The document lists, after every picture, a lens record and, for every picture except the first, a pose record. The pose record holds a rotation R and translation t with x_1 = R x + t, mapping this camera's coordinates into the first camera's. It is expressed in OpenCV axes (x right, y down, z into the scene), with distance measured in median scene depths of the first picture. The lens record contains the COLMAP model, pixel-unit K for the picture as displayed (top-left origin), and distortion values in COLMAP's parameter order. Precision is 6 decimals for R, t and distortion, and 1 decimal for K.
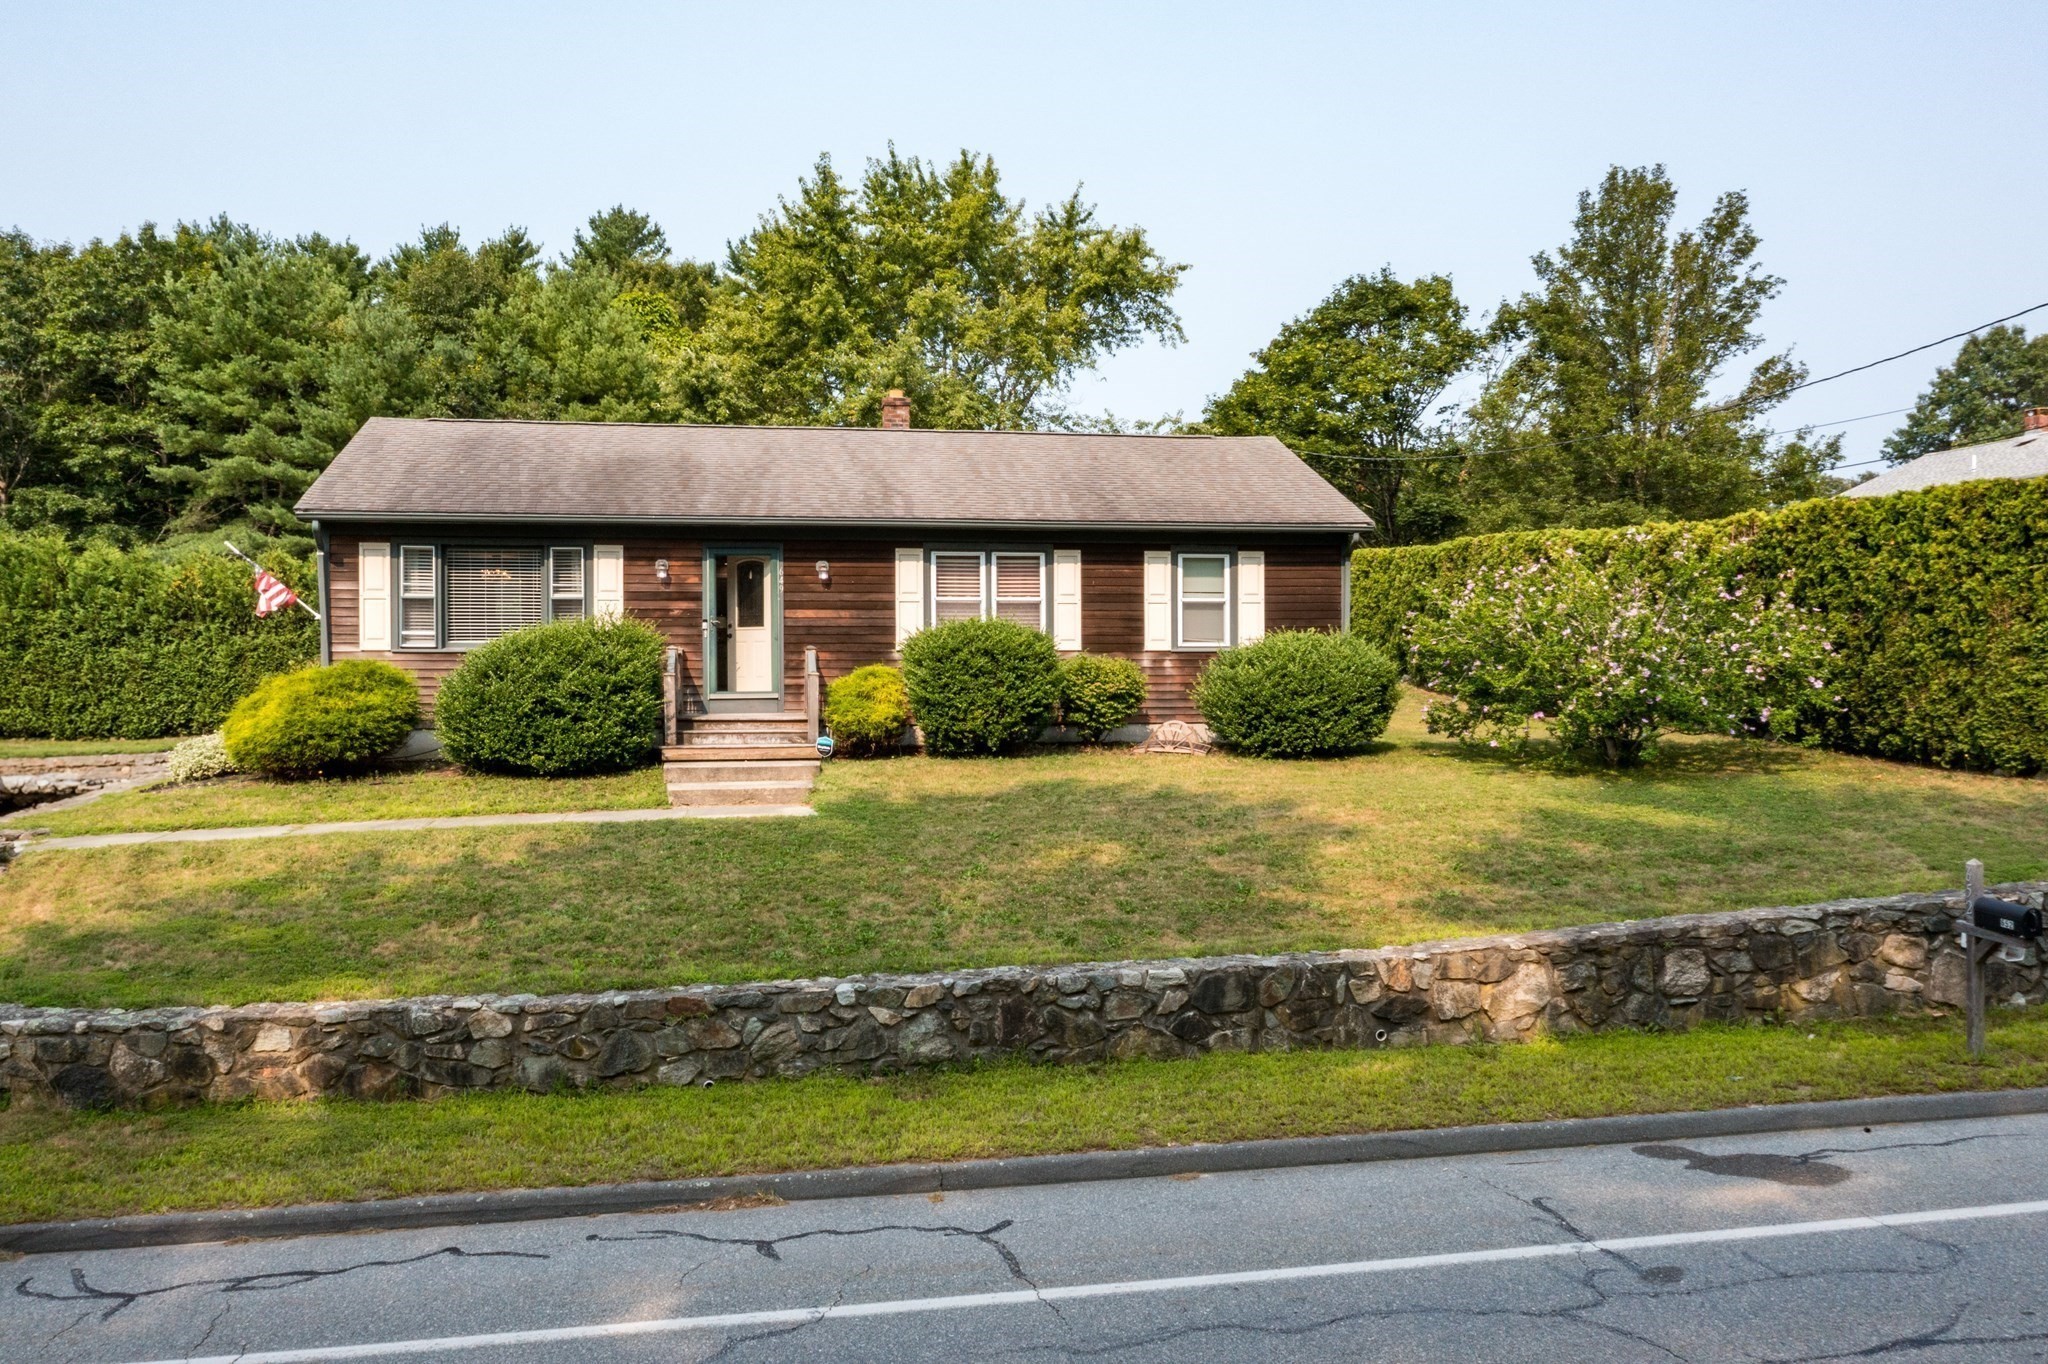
lens RADIAL K [[1606.8, 0, 1024.0], [0, 1606.8, 682.0], [0, 0, 1]] dist [-0.002746, 0.001399]
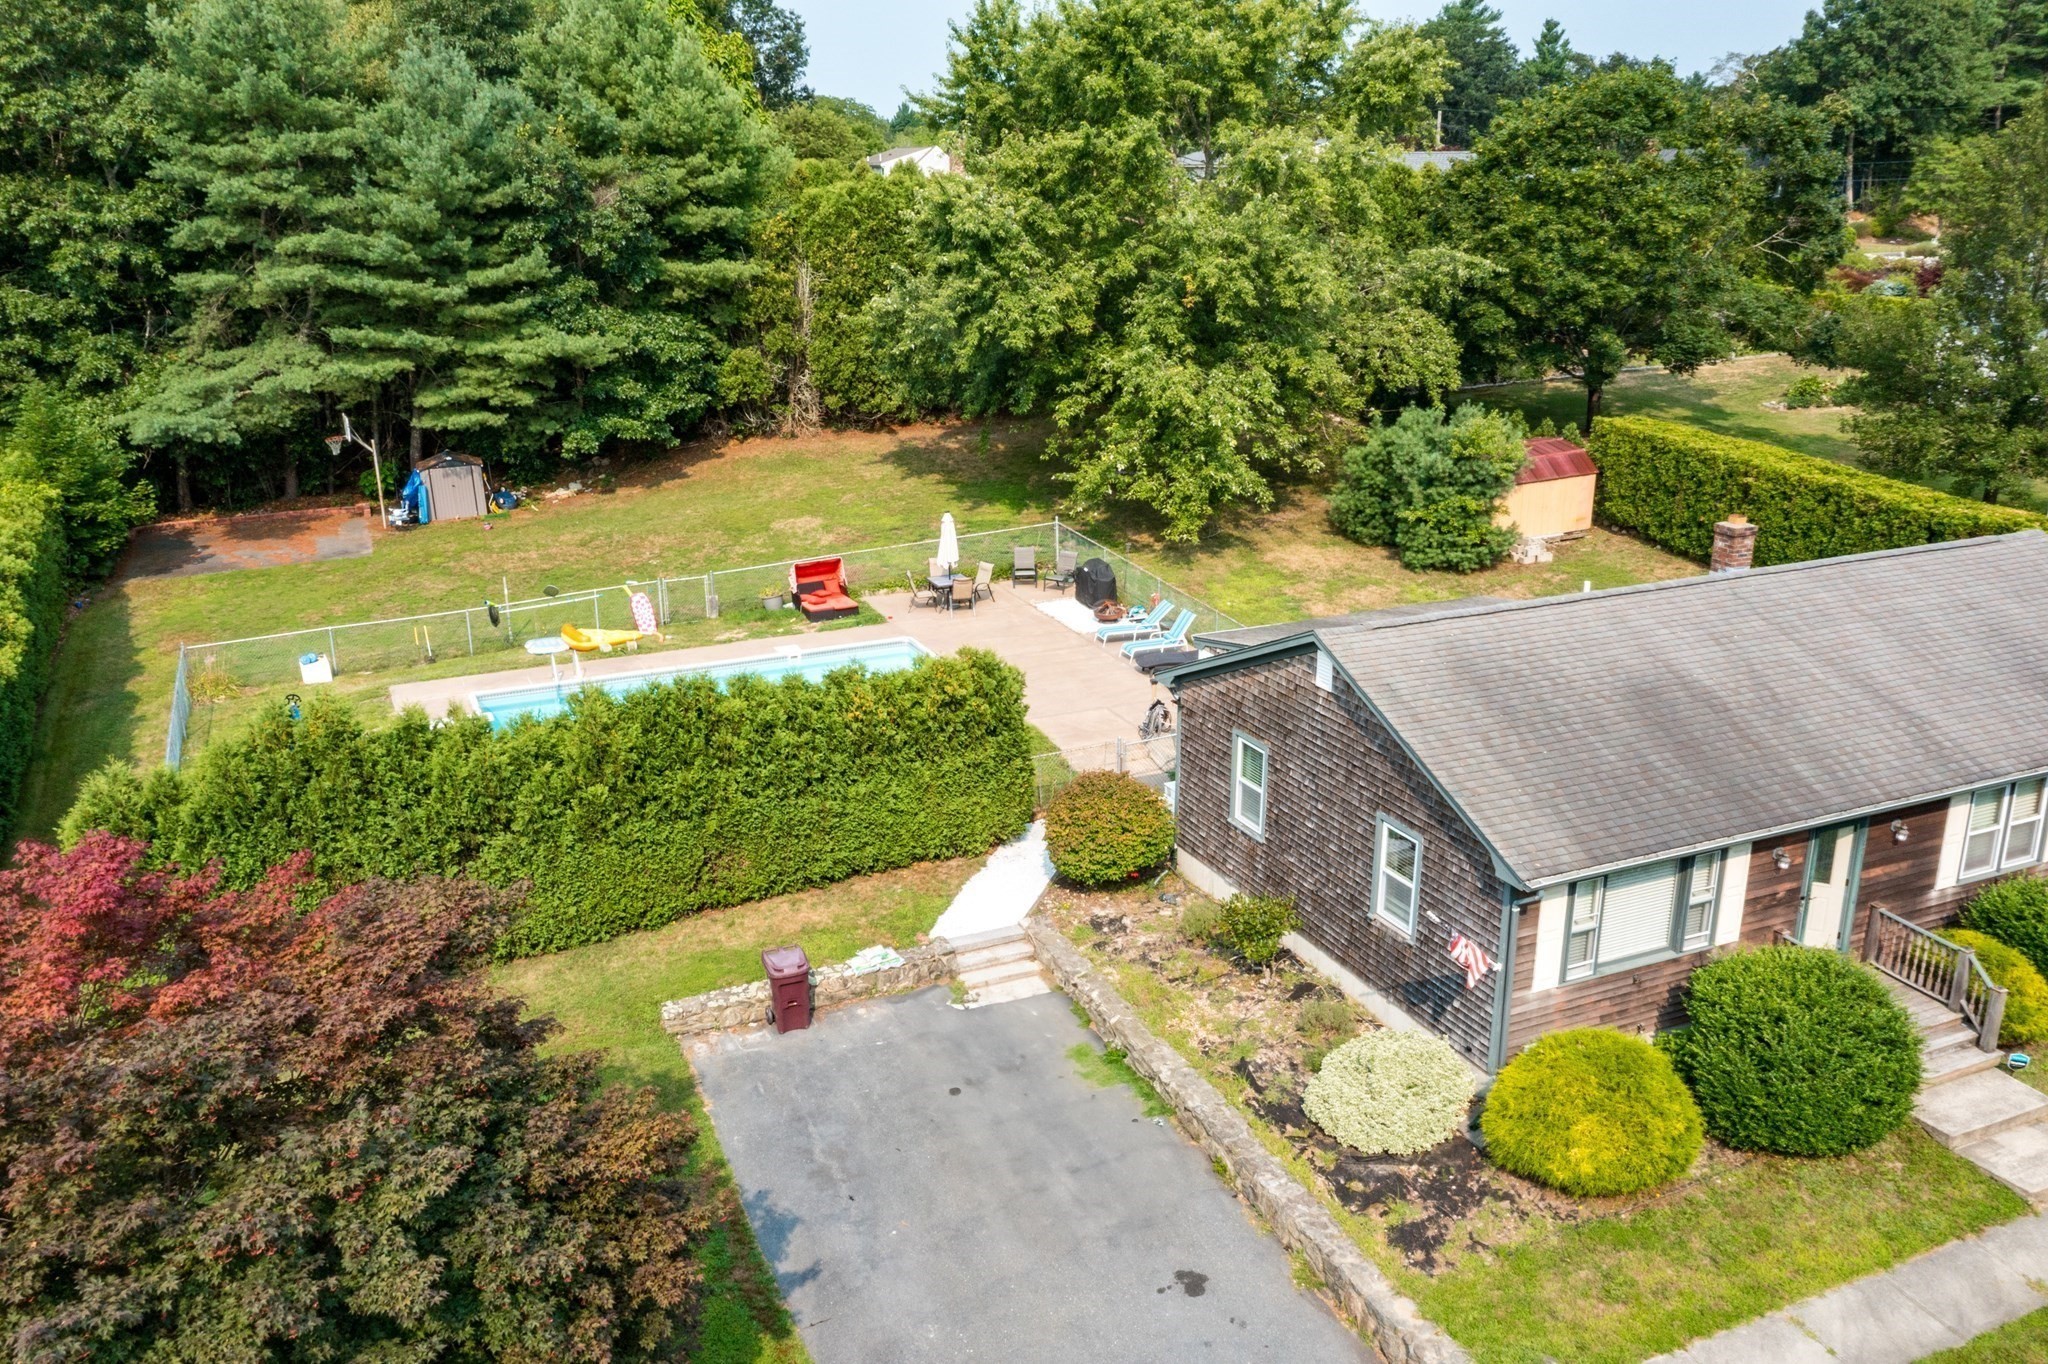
lens RADIAL K [[1620.6, 0, 1024.0], [0, 1620.6, 682.0], [0, 0, 1]] dist [-0.002017, 0.004387]
pose [[0.969888, -0.077479, 0.230900, -0.999280], [0.006160, 0.955550, 0.294763, -0.520962], [-0.243475, -0.284465, 0.927254, 0.279685]]
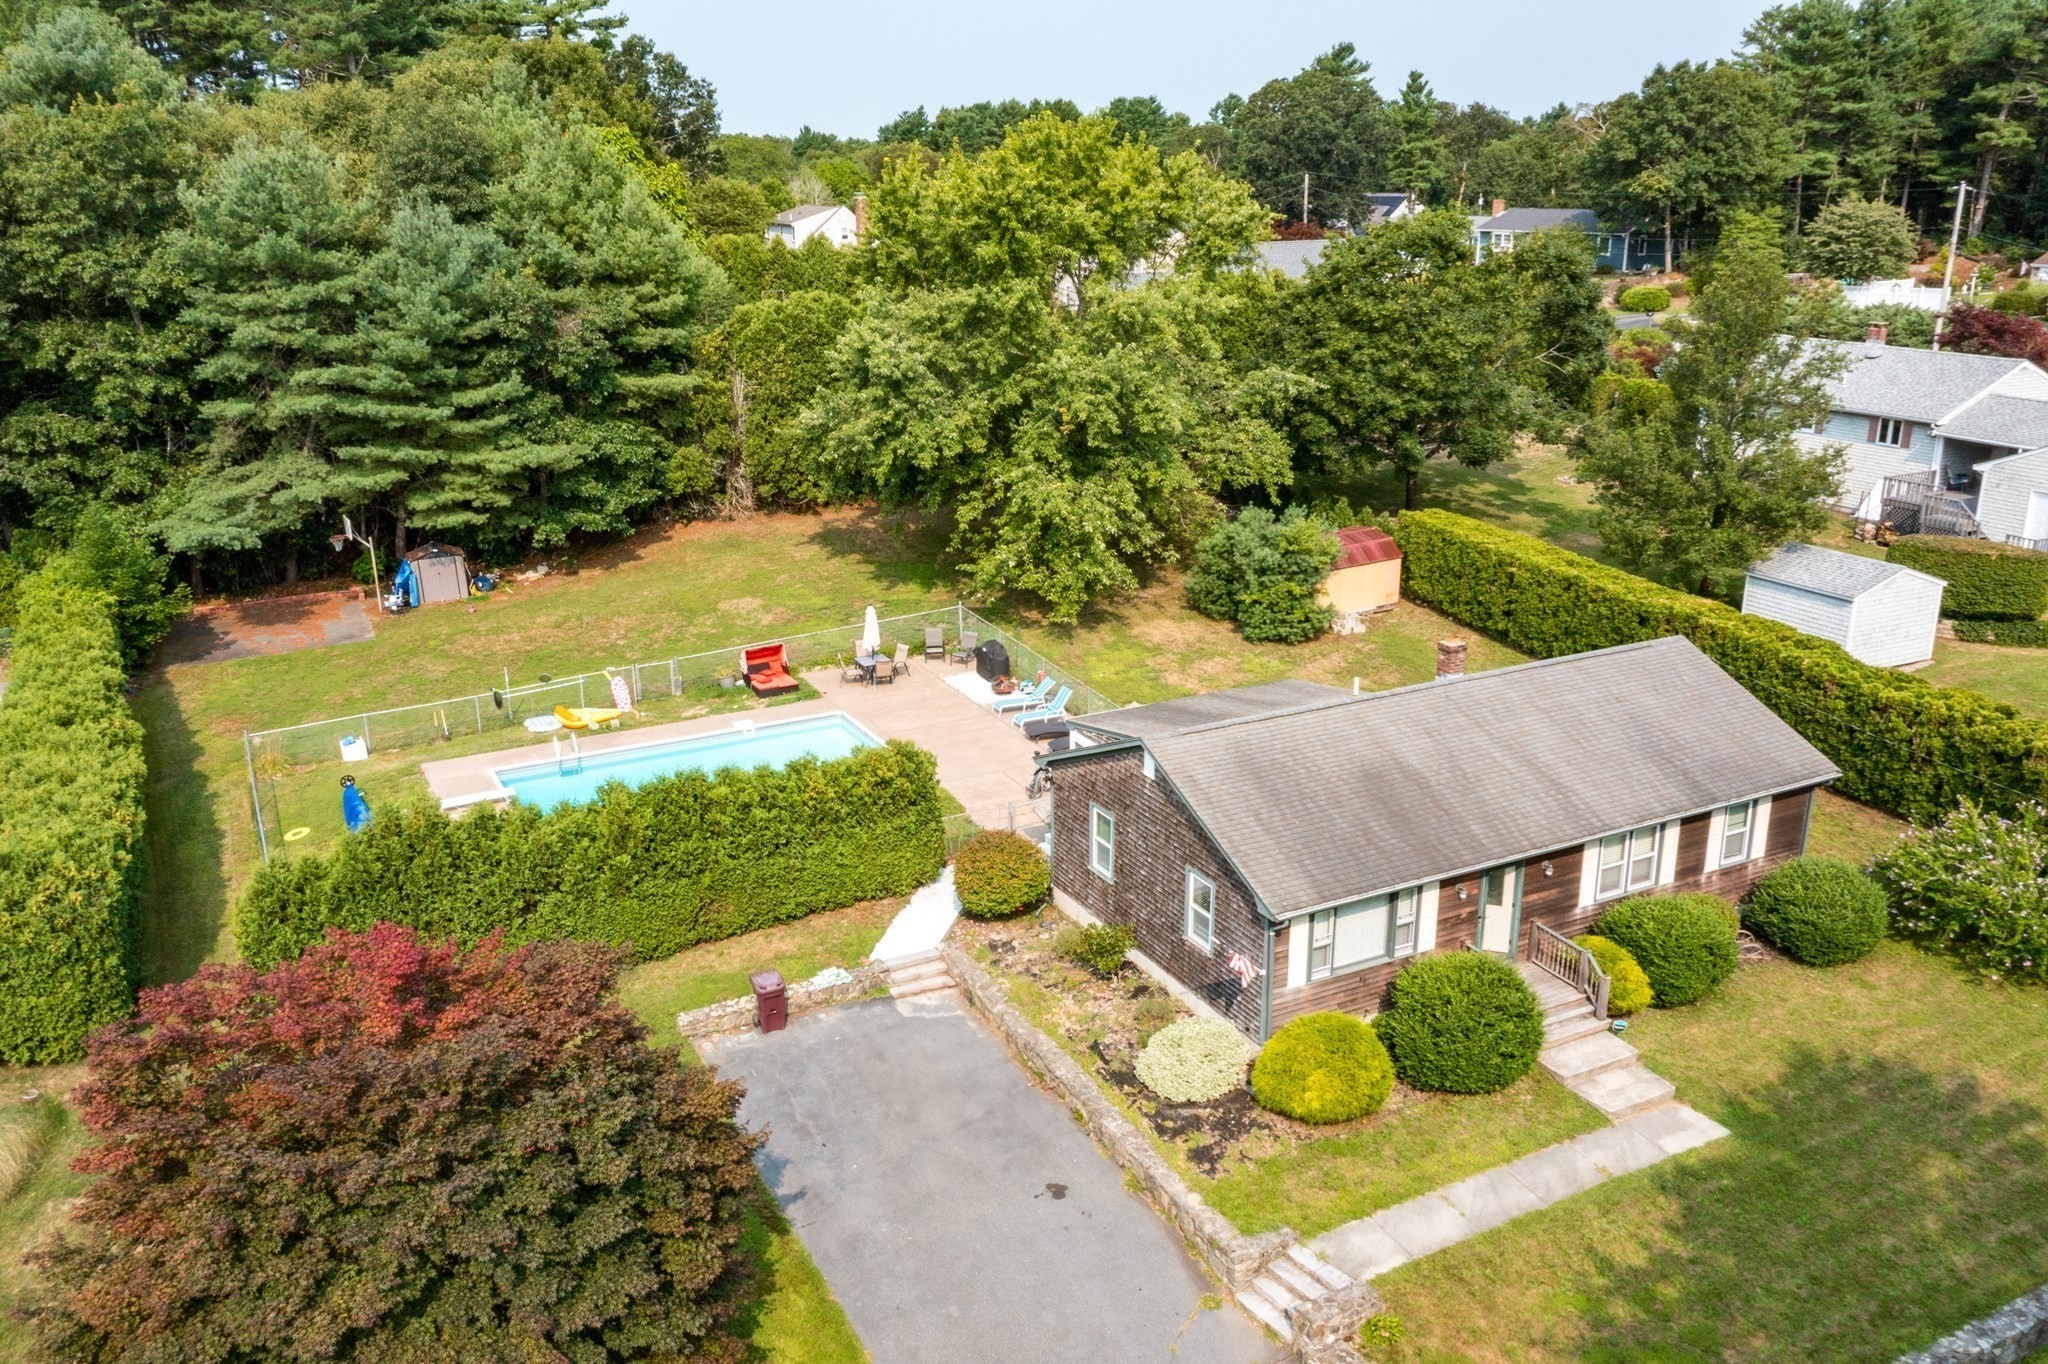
lens RADIAL K [[1606.8, 0, 1024.0], [0, 1606.8, 682.0], [0, 0, 1]] dist [-0.002746, 0.001399]
pose [[0.953894, -0.095635, 0.284500, -1.097466], [0.008089, 0.955726, 0.294147, -0.744725], [-0.300034, -0.278284, 0.912435, -0.116626]]
